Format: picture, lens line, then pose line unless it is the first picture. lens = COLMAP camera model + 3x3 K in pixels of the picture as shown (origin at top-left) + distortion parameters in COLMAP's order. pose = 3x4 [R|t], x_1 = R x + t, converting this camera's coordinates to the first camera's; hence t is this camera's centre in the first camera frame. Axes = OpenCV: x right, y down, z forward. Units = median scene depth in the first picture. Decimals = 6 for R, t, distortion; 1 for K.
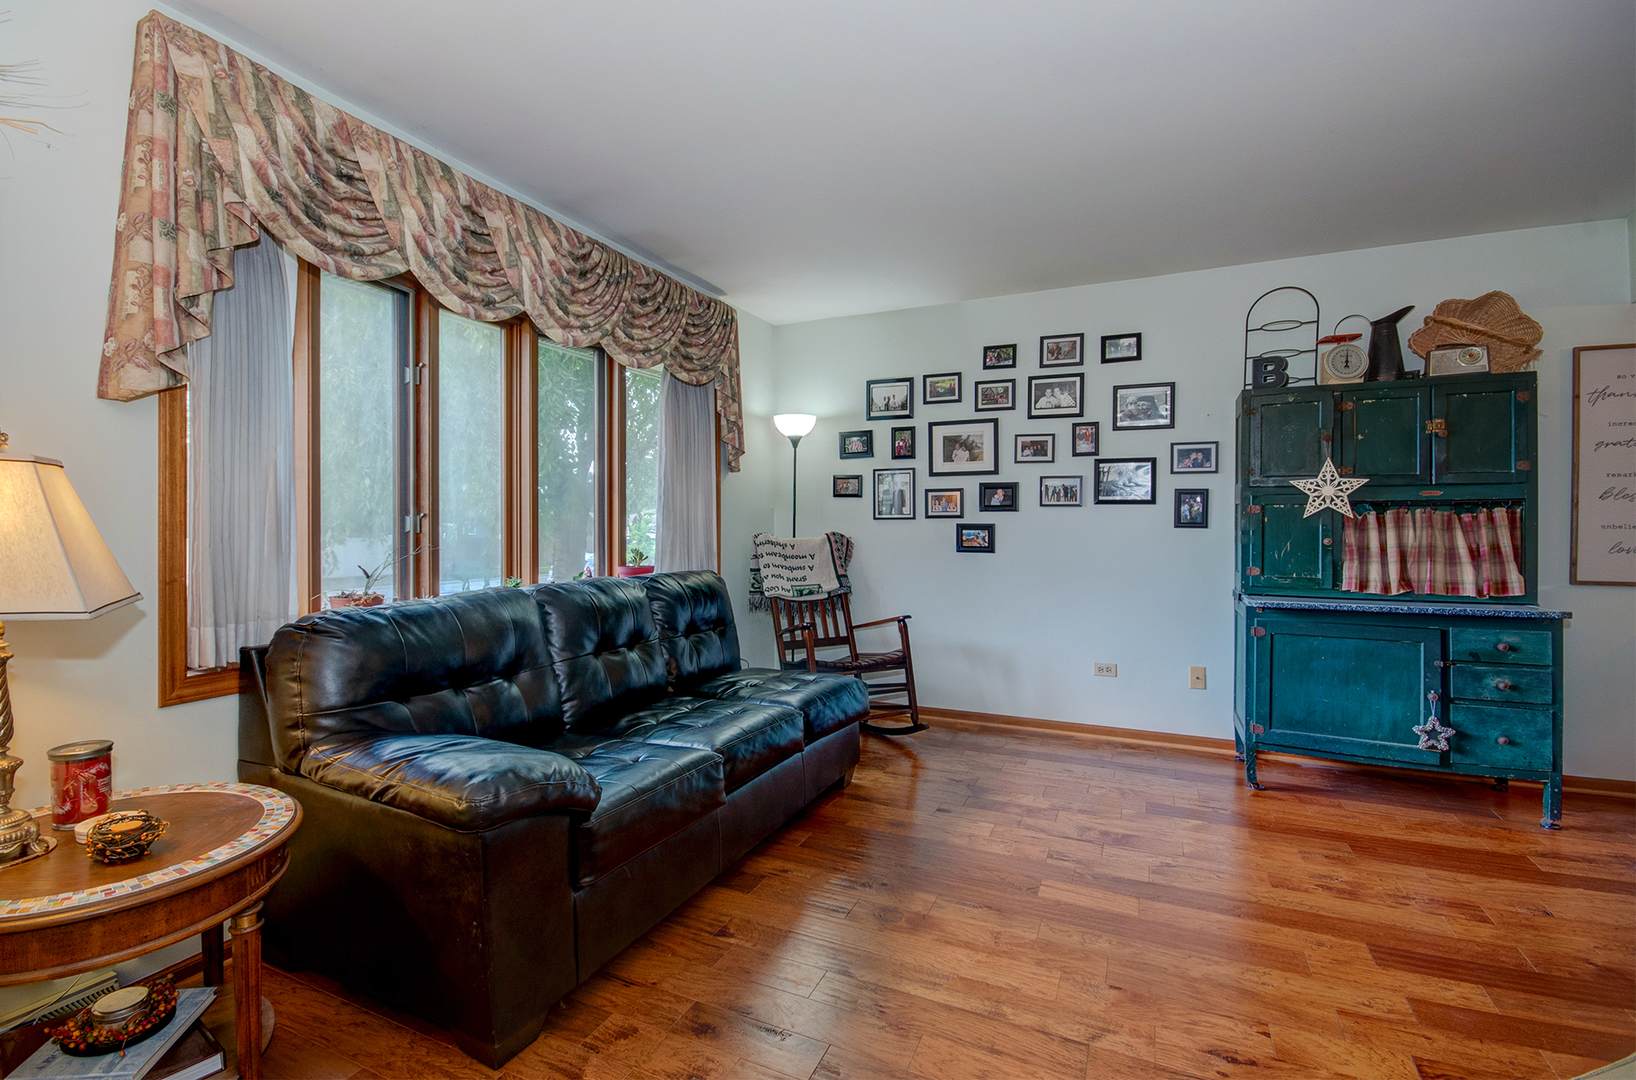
lens RADIAL K [[729.9, 0, 801.9], [0, 729.9, 524.3], [0, 0, 1]] dist [0.004227, -0.008366]
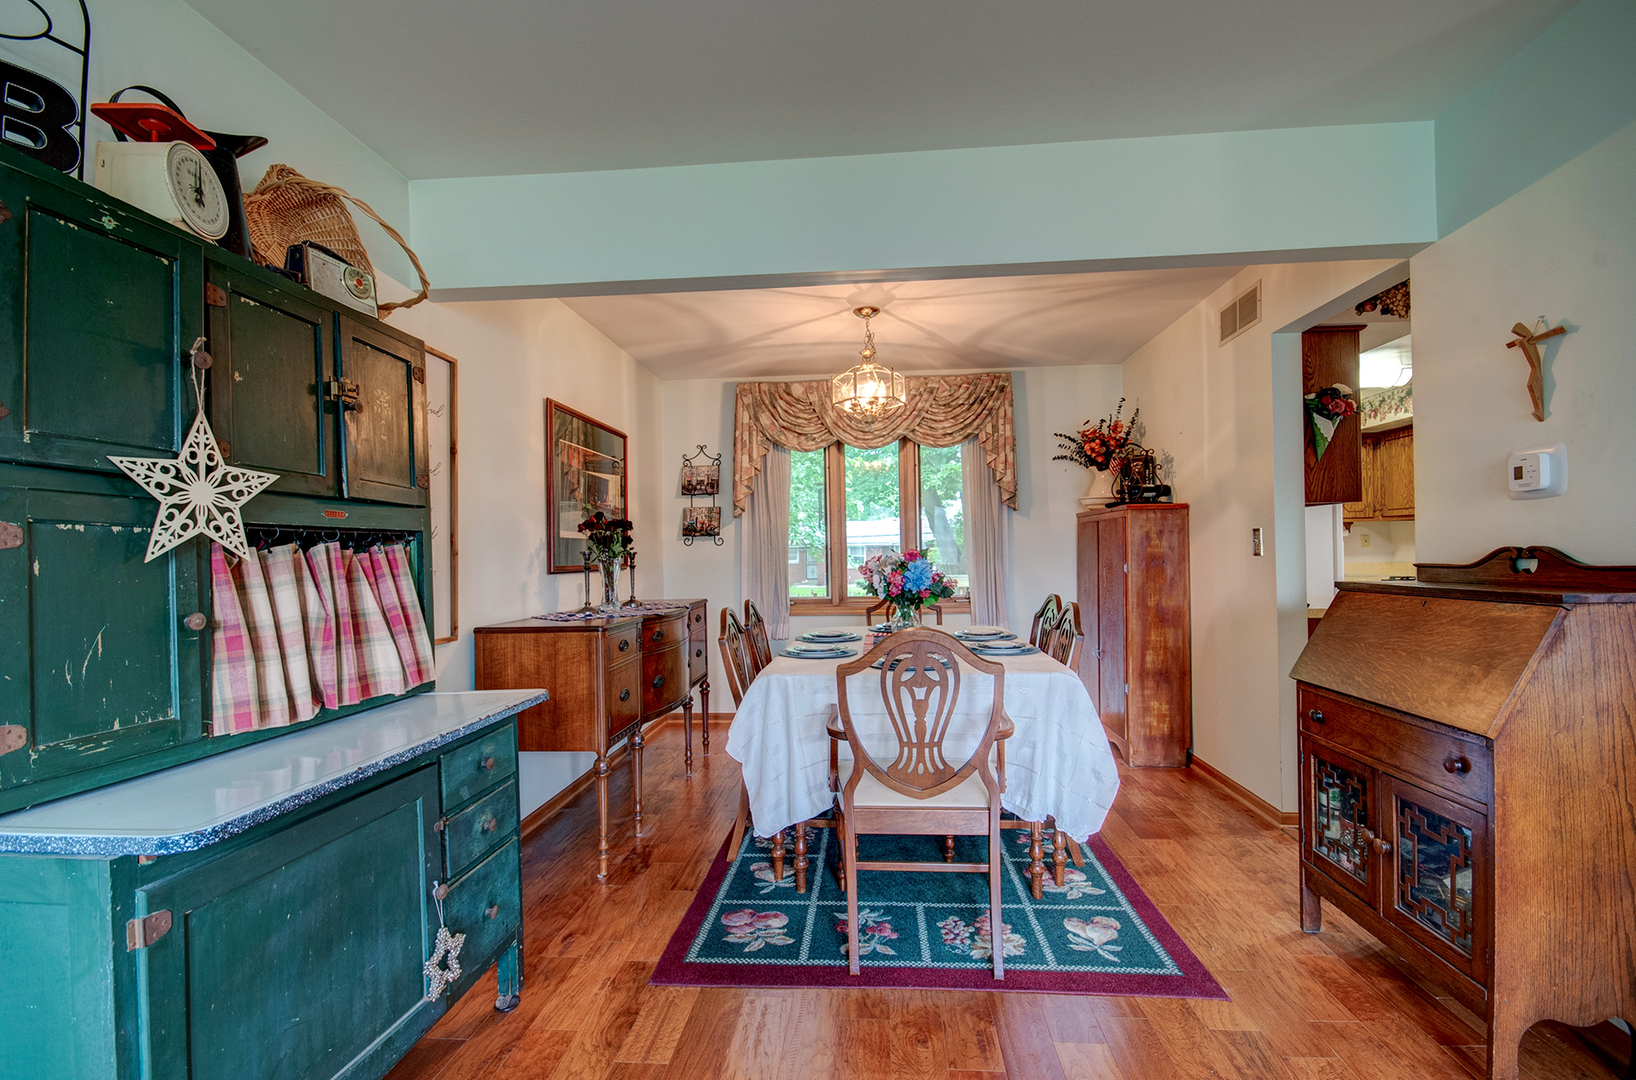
lens RADIAL K [[729.9, 0, 826.7], [0, 729.9, 549.7], [0, 0, 1]] dist [0.004227, -0.008366]
pose [[-0.356824, 0.016048, 0.934034, 0.227884], [0.024716, 0.999665, -0.007734, -0.003856], [-0.933845, 0.020326, -0.357101, 0.816513]]
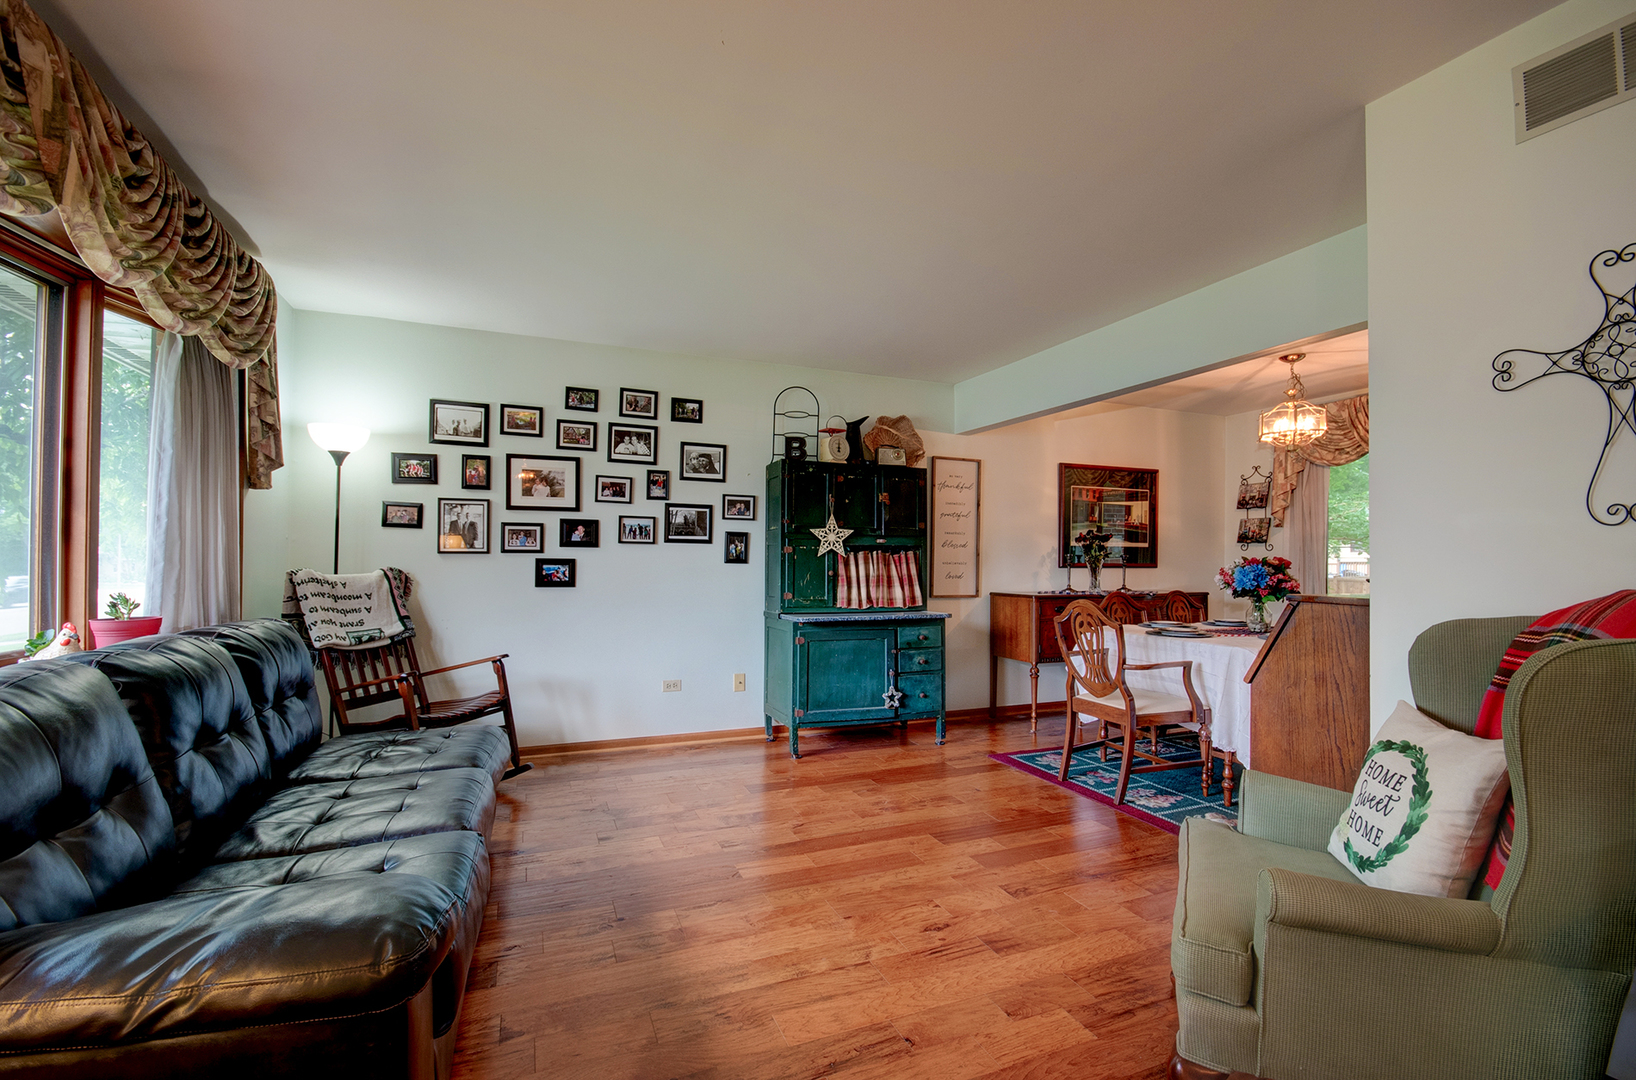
lens RADIAL K [[693.3, 0, 790.9], [0, 693.3, 555.3], [0, 0, 1]] dist [-0.019800, -0.000050]
pose [[0.688242, 0.009691, 0.725417, -0.305525], [-0.005678, 0.999952, -0.007972, 0.000268], [-0.725459, 0.001368, 0.688264, 0.130427]]
